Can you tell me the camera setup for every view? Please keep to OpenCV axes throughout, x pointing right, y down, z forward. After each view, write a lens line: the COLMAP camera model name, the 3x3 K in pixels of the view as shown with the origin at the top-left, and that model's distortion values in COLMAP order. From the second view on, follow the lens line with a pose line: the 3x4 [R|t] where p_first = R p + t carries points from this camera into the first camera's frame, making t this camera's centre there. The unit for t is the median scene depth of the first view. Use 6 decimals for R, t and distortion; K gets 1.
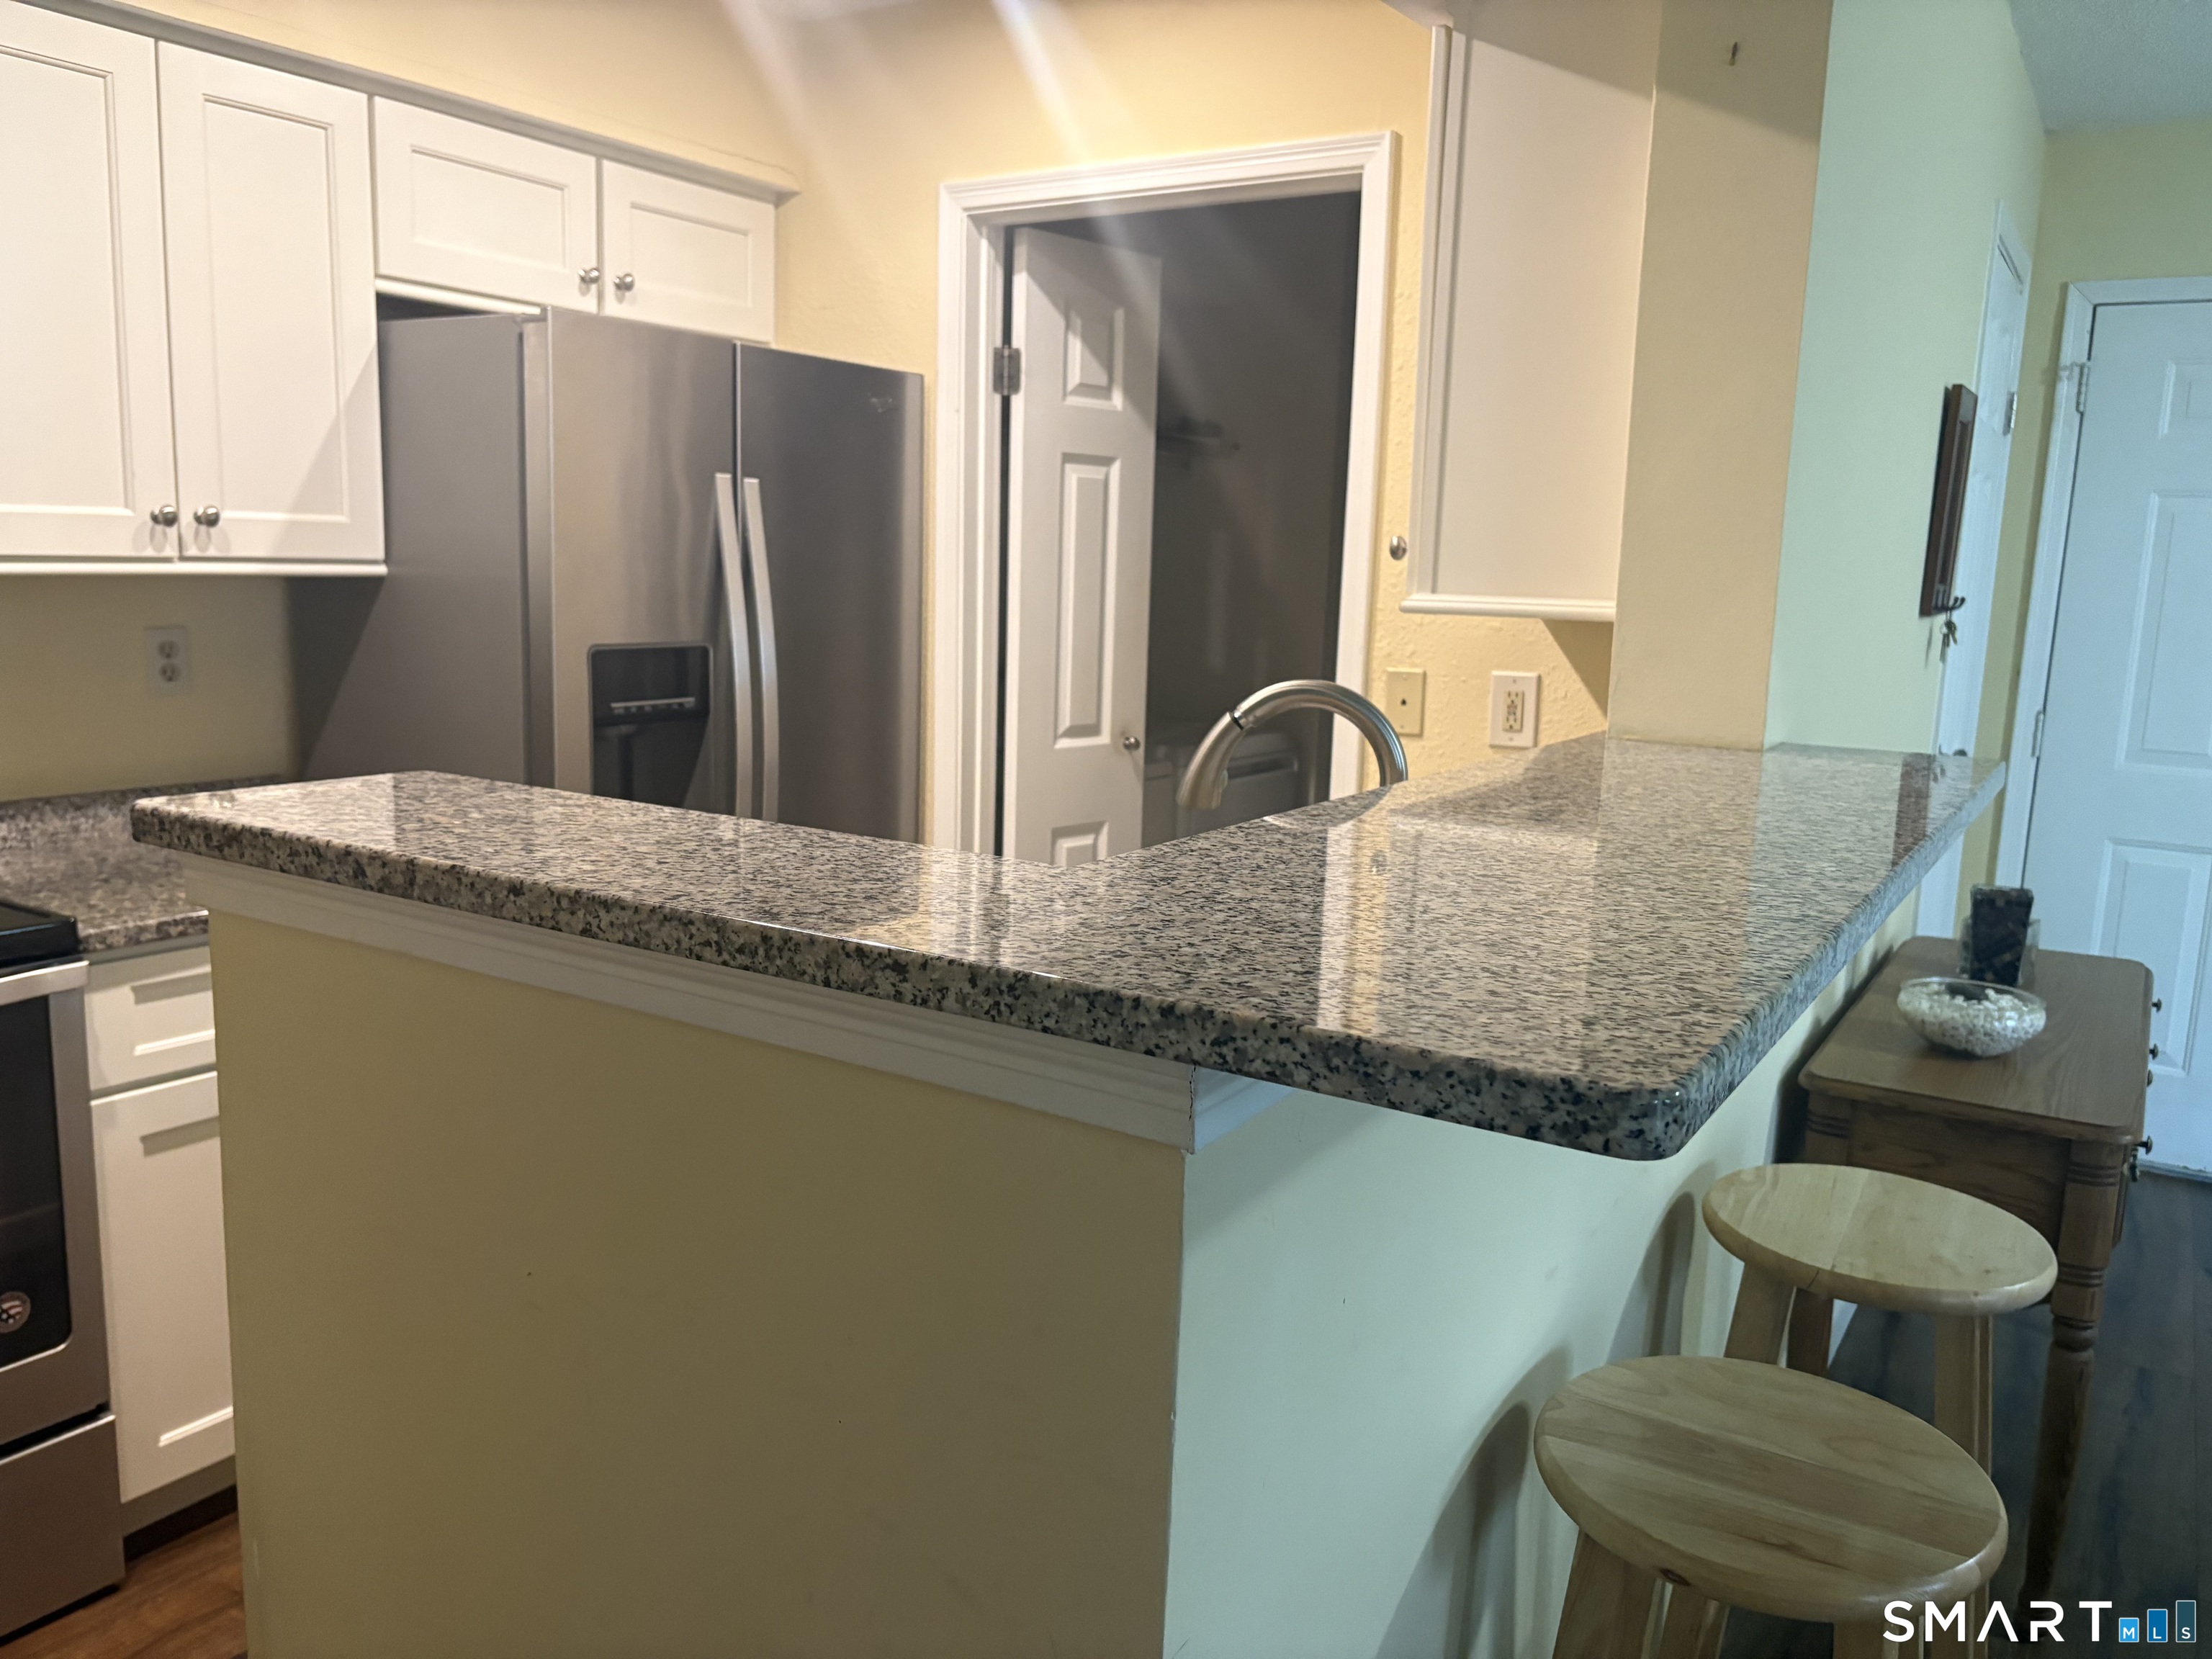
lens RADIAL K [[1670.5, 0, 1087.8], [0, 1670.5, 839.0], [0, 0, 1]] dist [0.059339, -0.063699]
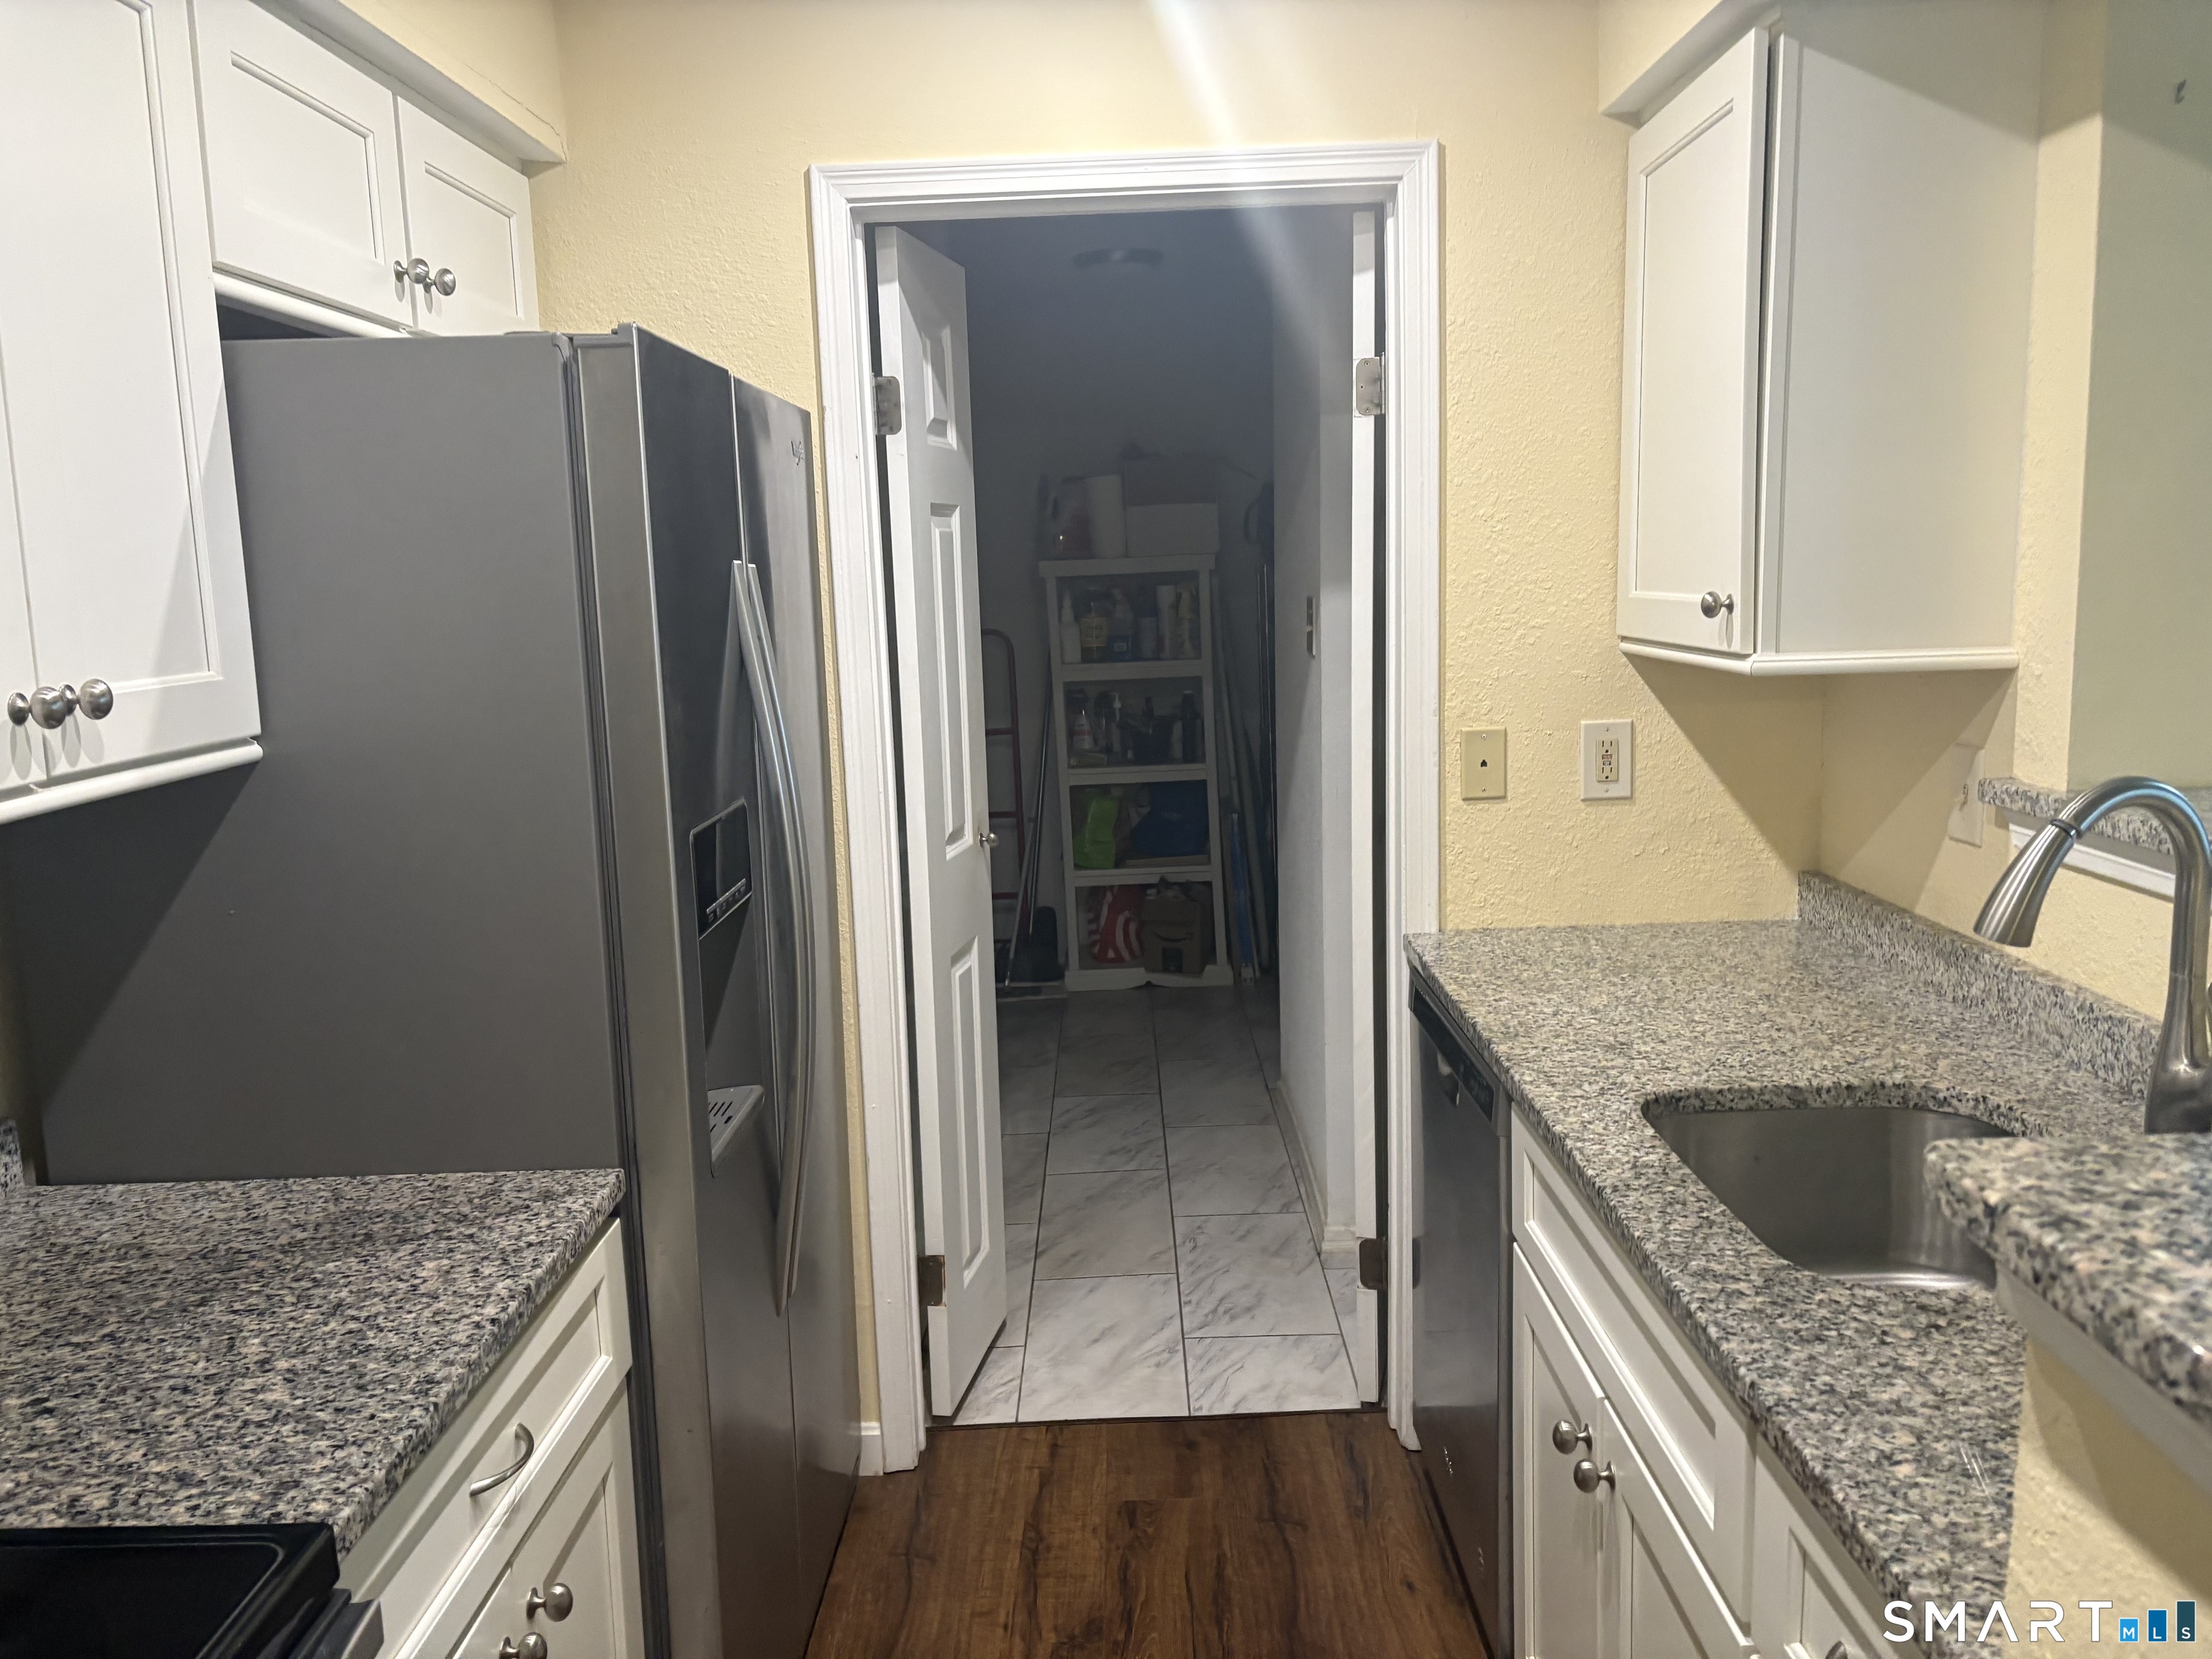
lens RADIAL K [[1670.5, 0, 1100.2], [0, 1670.5, 836.9], [0, 0, 1]] dist [0.059339, -0.063699]
pose [[0.850687, -0.141046, 0.506396, -0.687185], [0.143836, 0.989023, 0.033843, -0.154422], [-0.505611, 0.044048, 0.861636, 0.473531]]
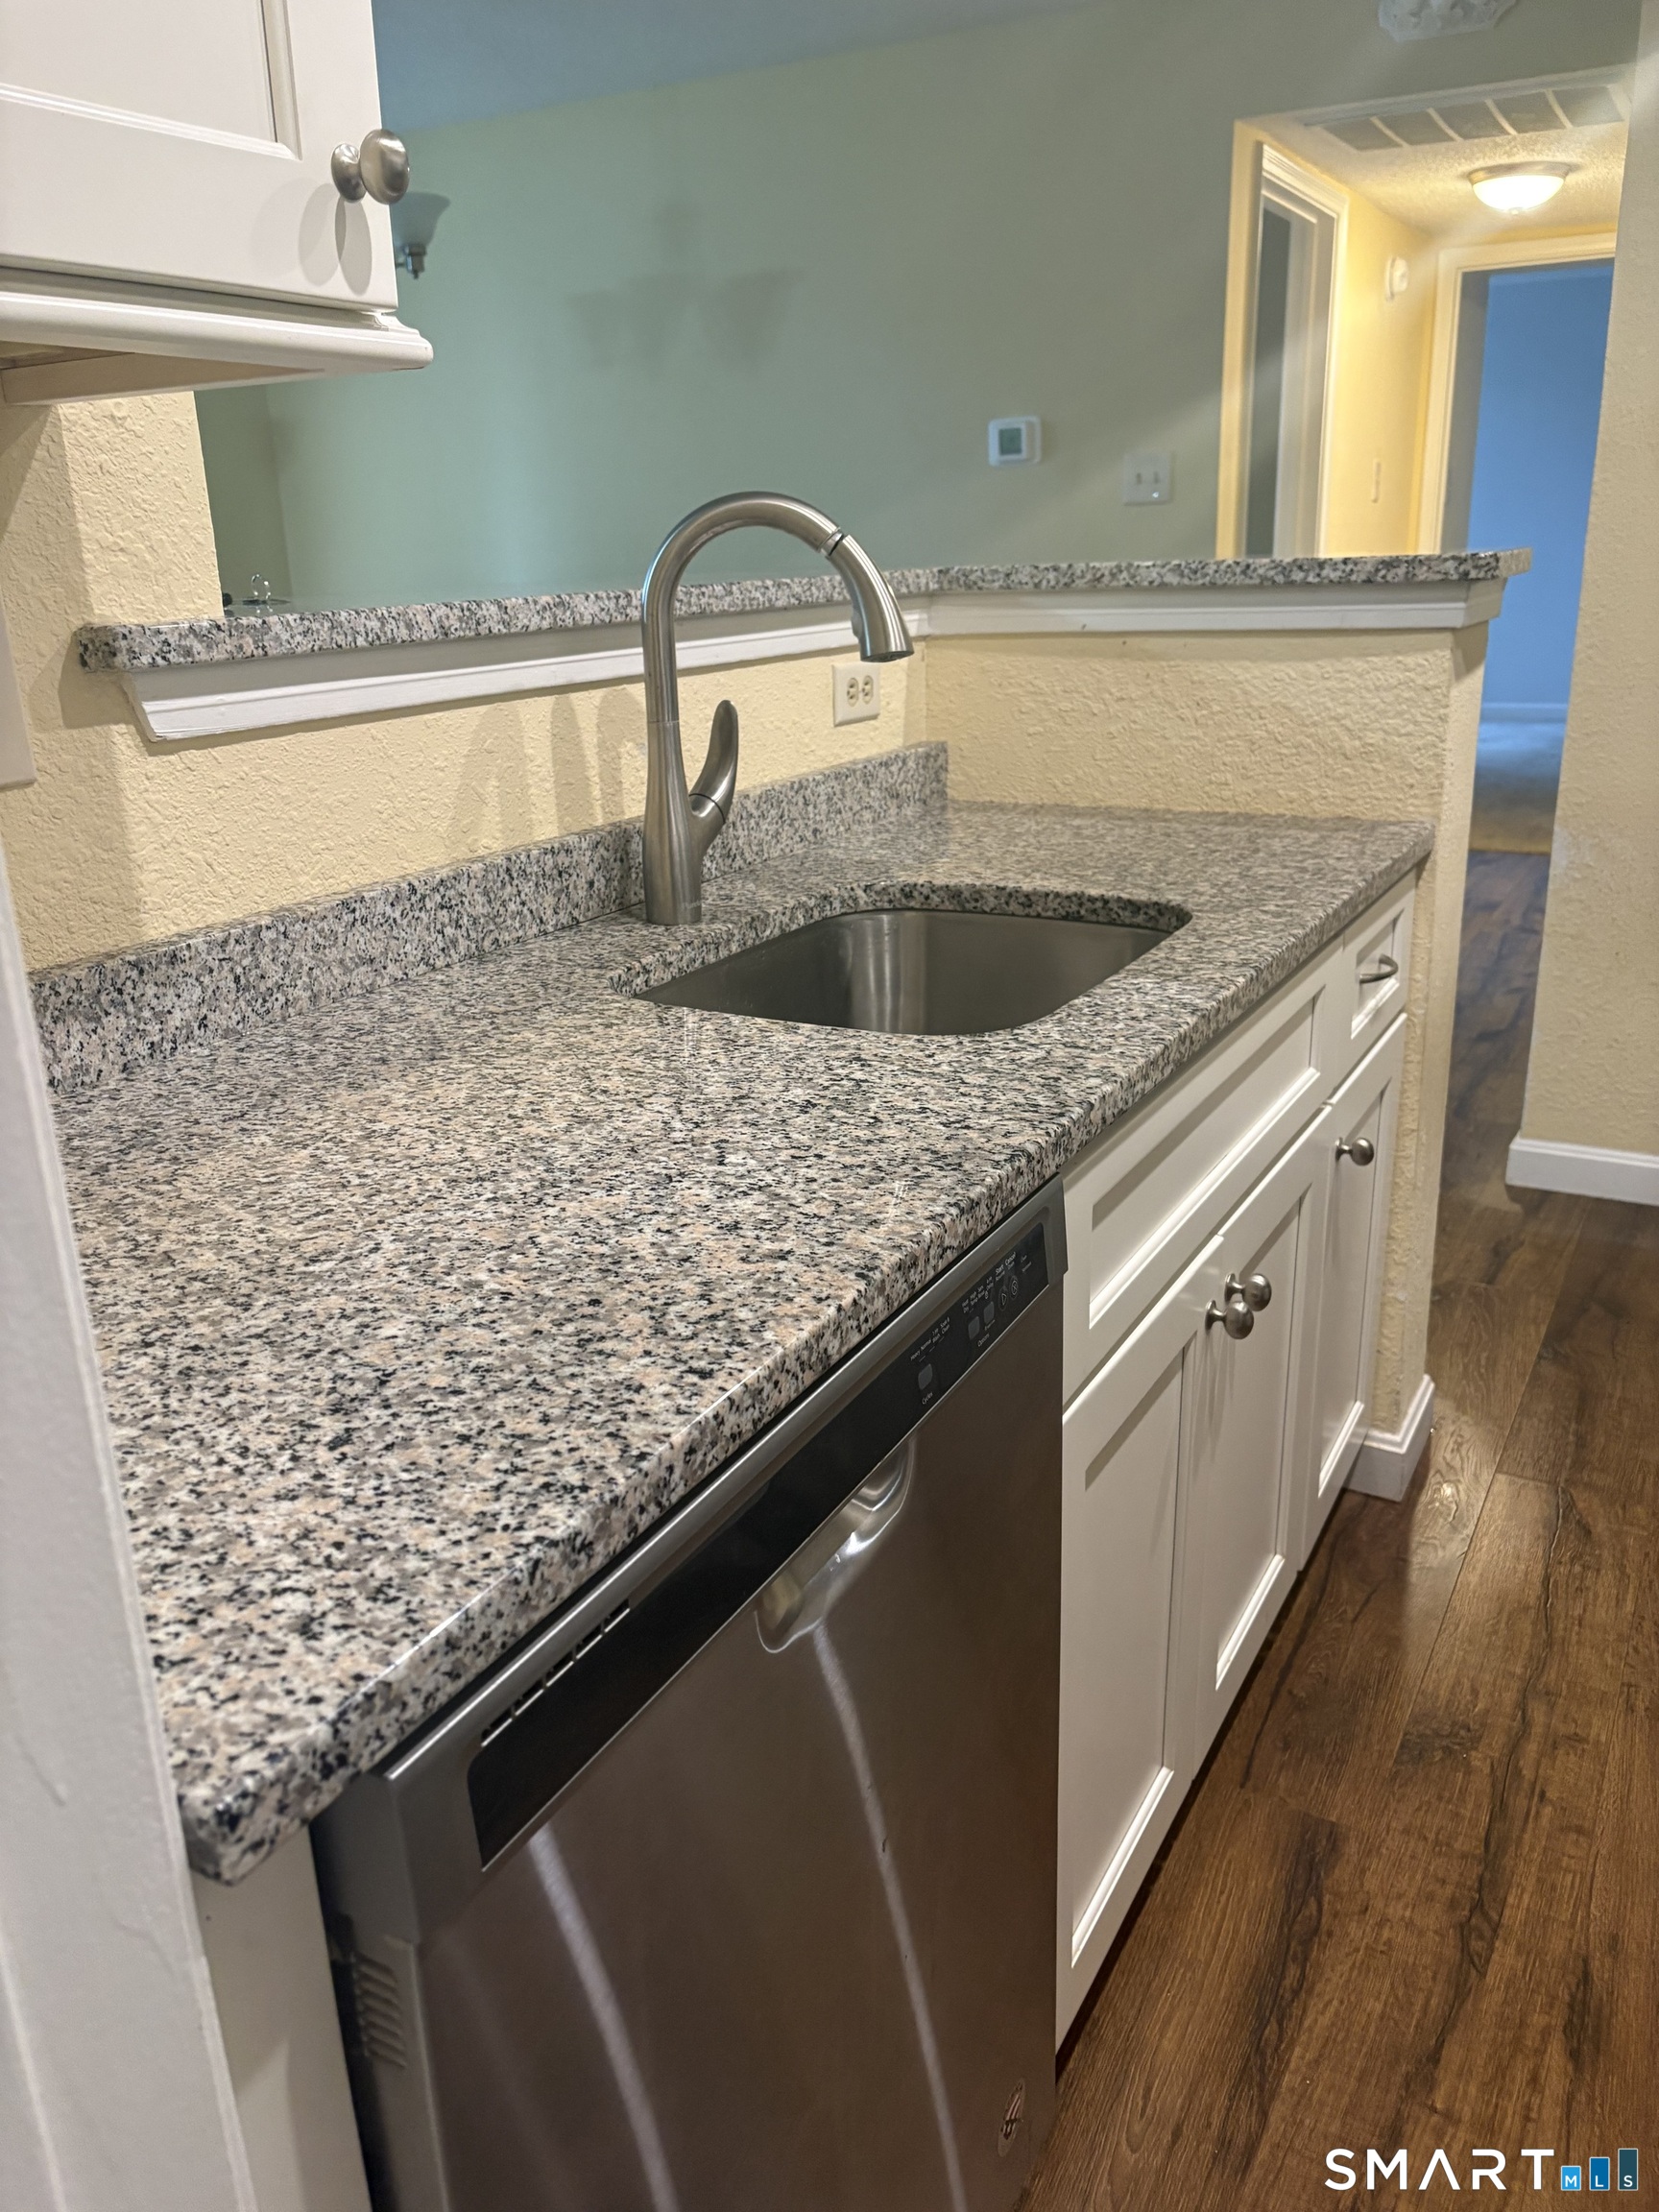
lens RADIAL K [[1670.5, 0, 821.2], [0, 1670.5, 1100.4], [0, 0, 1]] dist [0.059339, -0.063699]
pose [[-0.999165, 0.012388, -0.038939, 0.137864], [-0.007583, 0.880173, 0.474593, -0.206612], [0.040153, 0.474492, -0.879343, 1.724389]]
